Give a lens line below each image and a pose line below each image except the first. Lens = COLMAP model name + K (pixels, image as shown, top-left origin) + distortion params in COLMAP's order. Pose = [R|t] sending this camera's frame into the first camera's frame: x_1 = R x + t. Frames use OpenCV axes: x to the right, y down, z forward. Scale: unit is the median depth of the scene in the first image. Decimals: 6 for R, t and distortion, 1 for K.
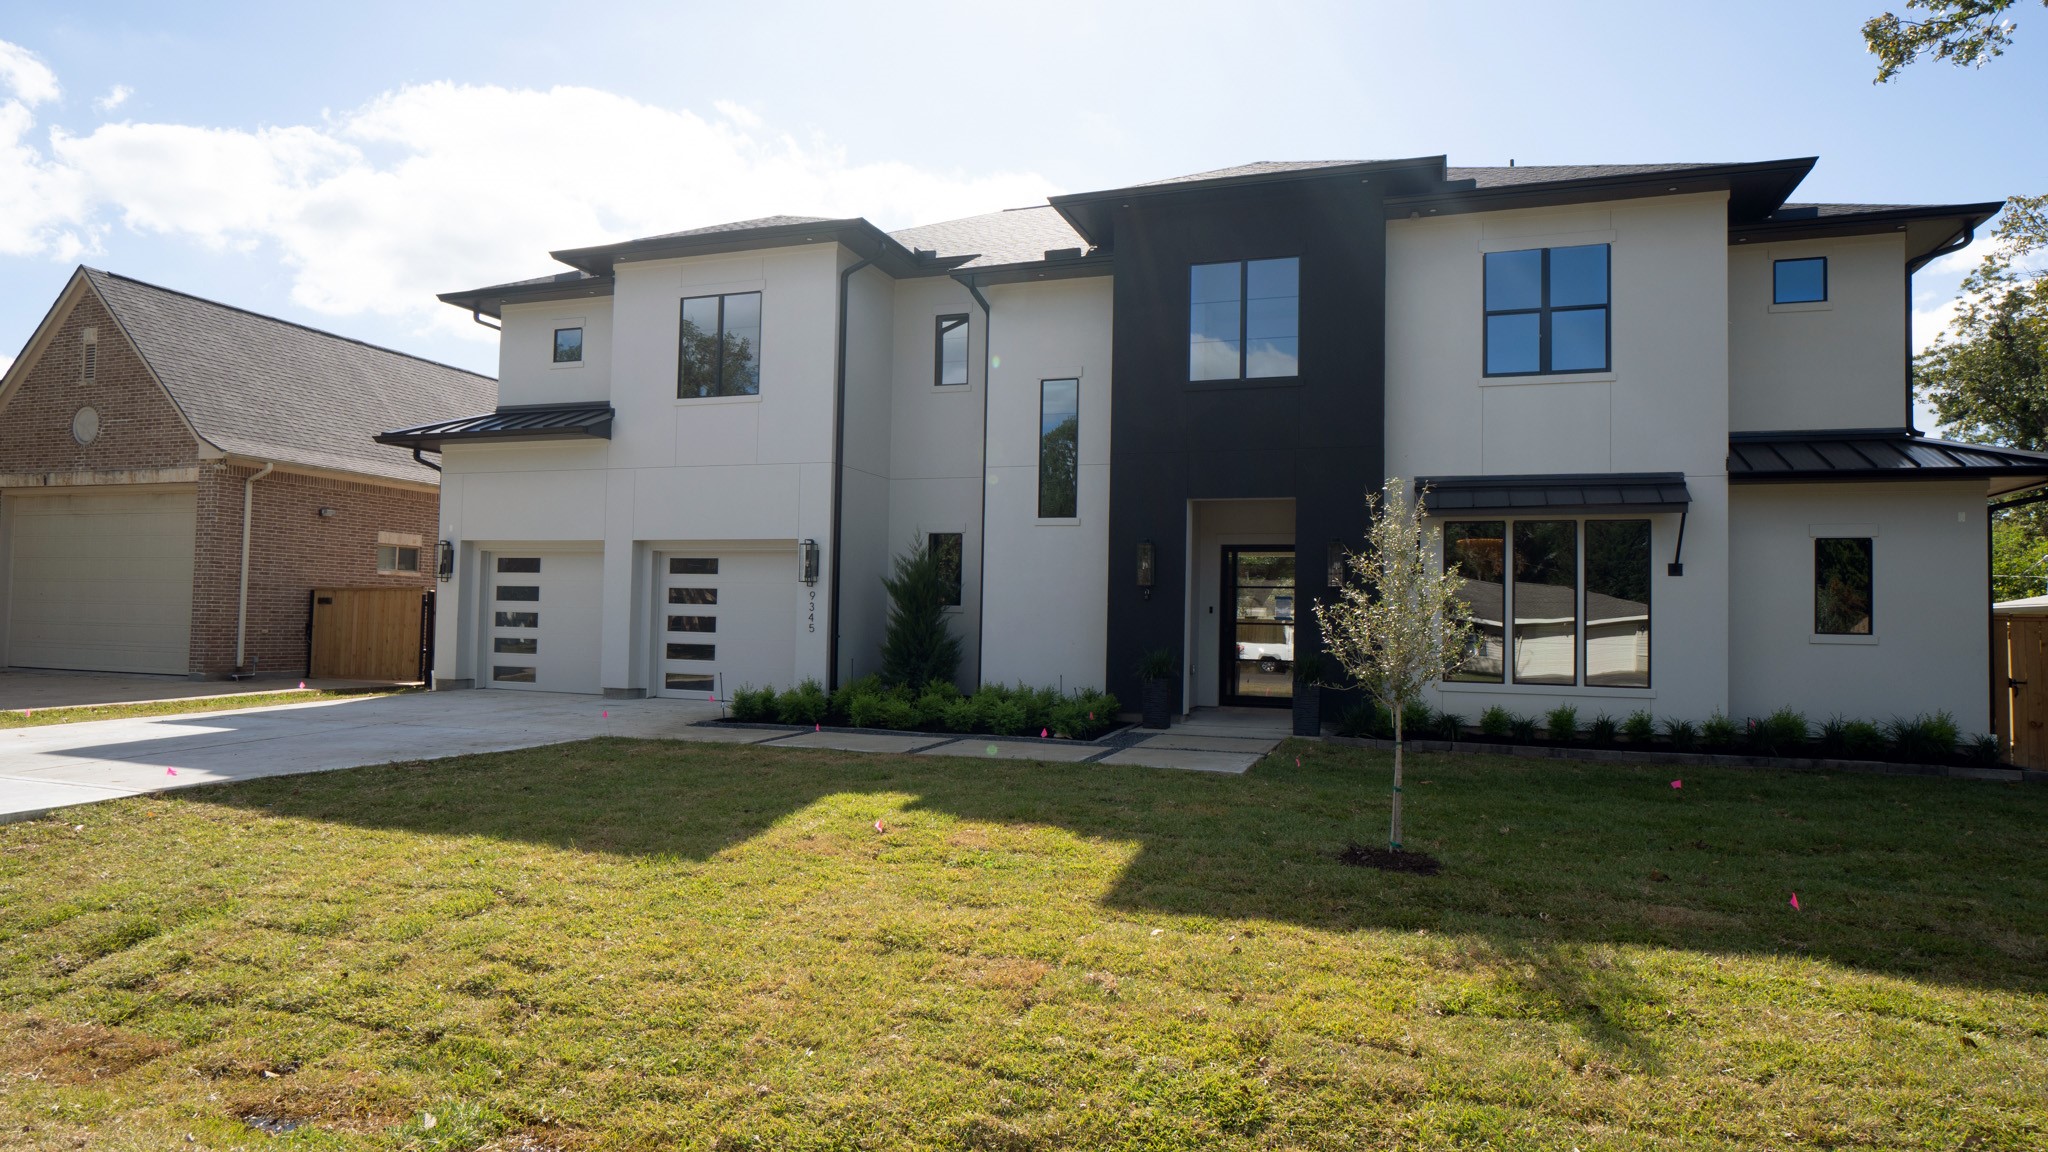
lens RADIAL K [[1214.3, 0, 1027.5], [0, 1214.3, 566.8], [0, 0, 1]] dist [0.030584, 0.007160]
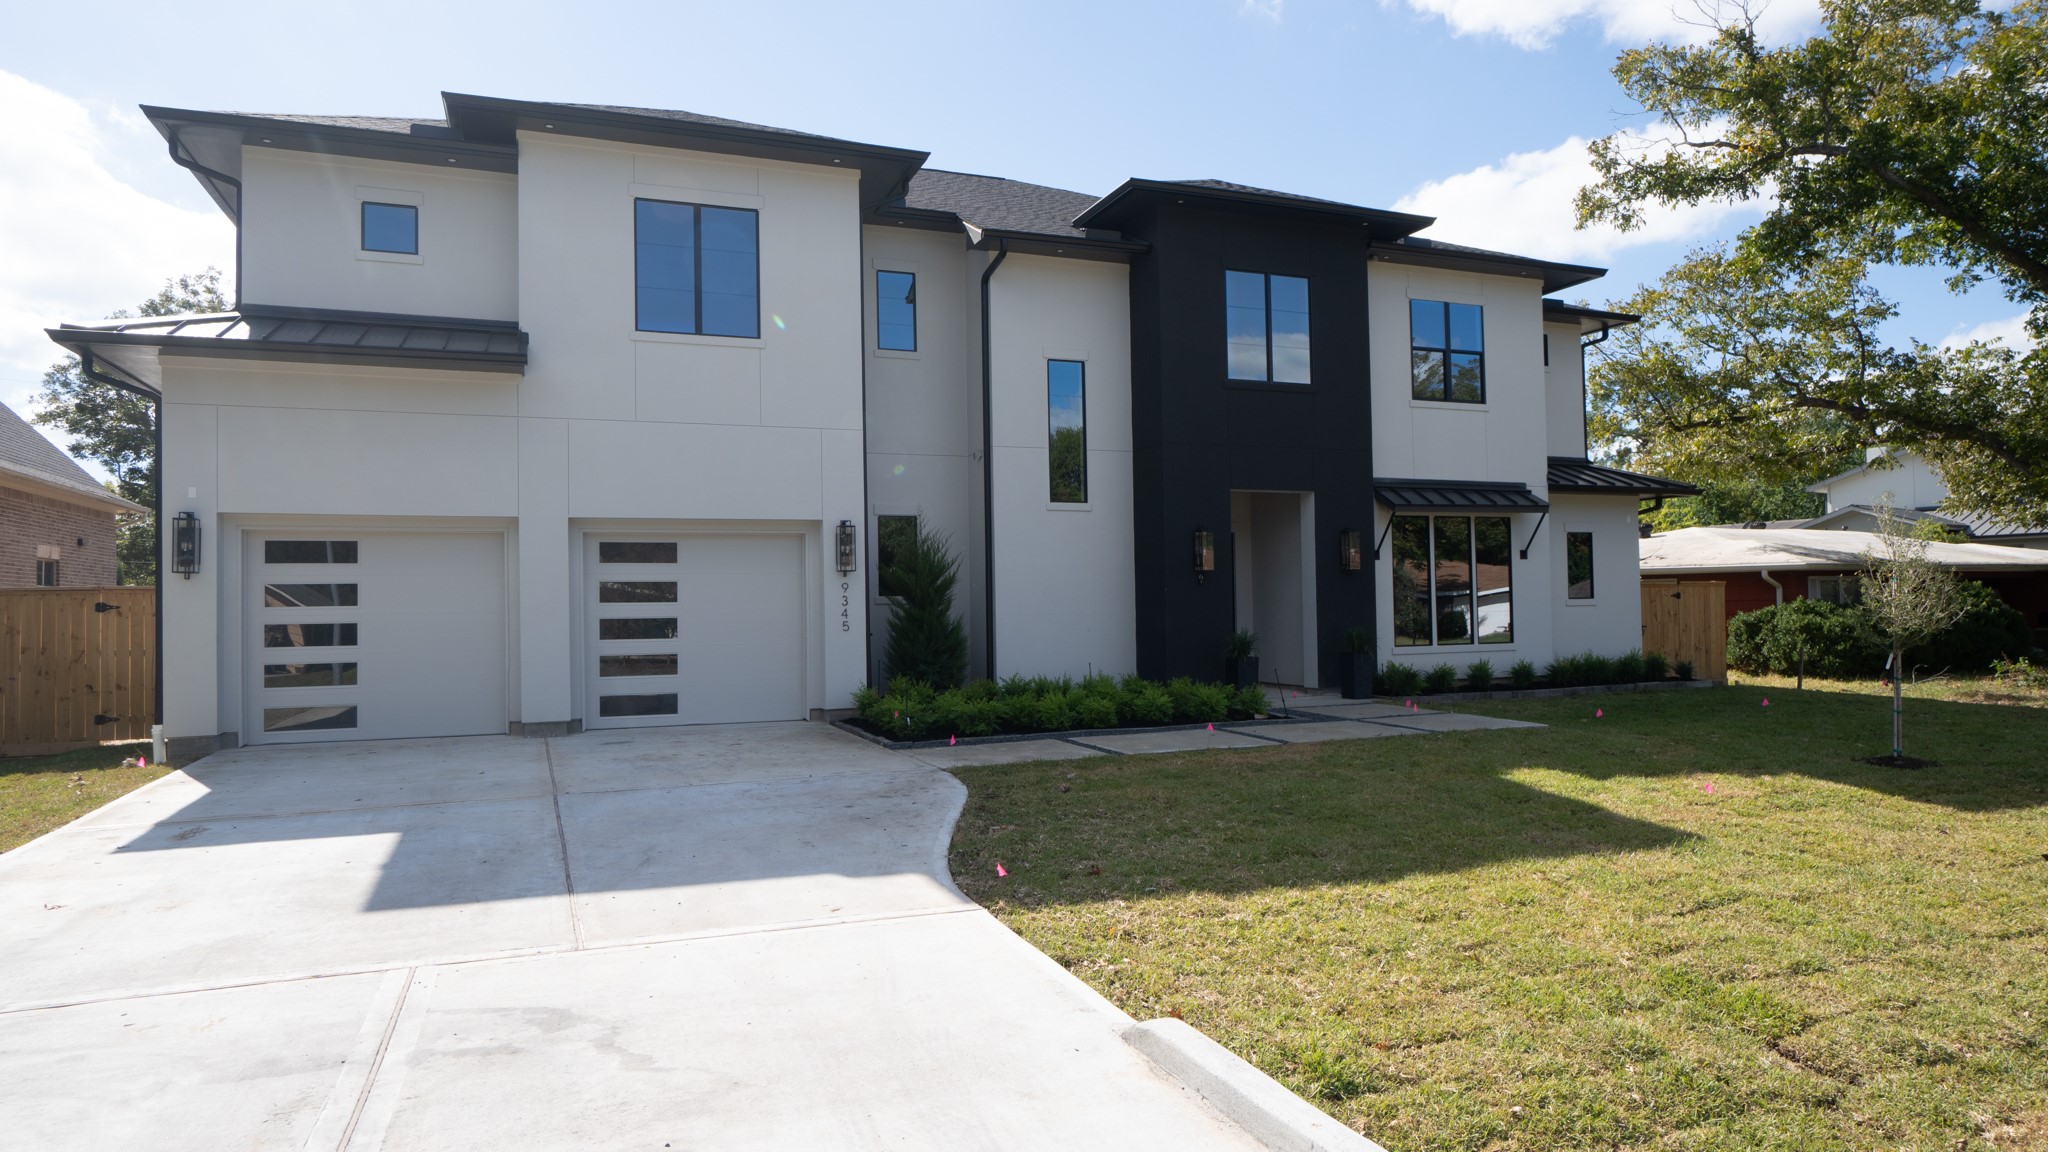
lens RADIAL K [[1214.3, 0, 1018.1], [0, 1214.3, 559.7], [0, 0, 1]] dist [0.030584, 0.007160]
pose [[0.750515, -0.005394, 0.660831, -0.660345], [0.001055, 0.999975, 0.006965, -0.001244], [-0.660853, -0.004530, 0.750502, 0.297743]]
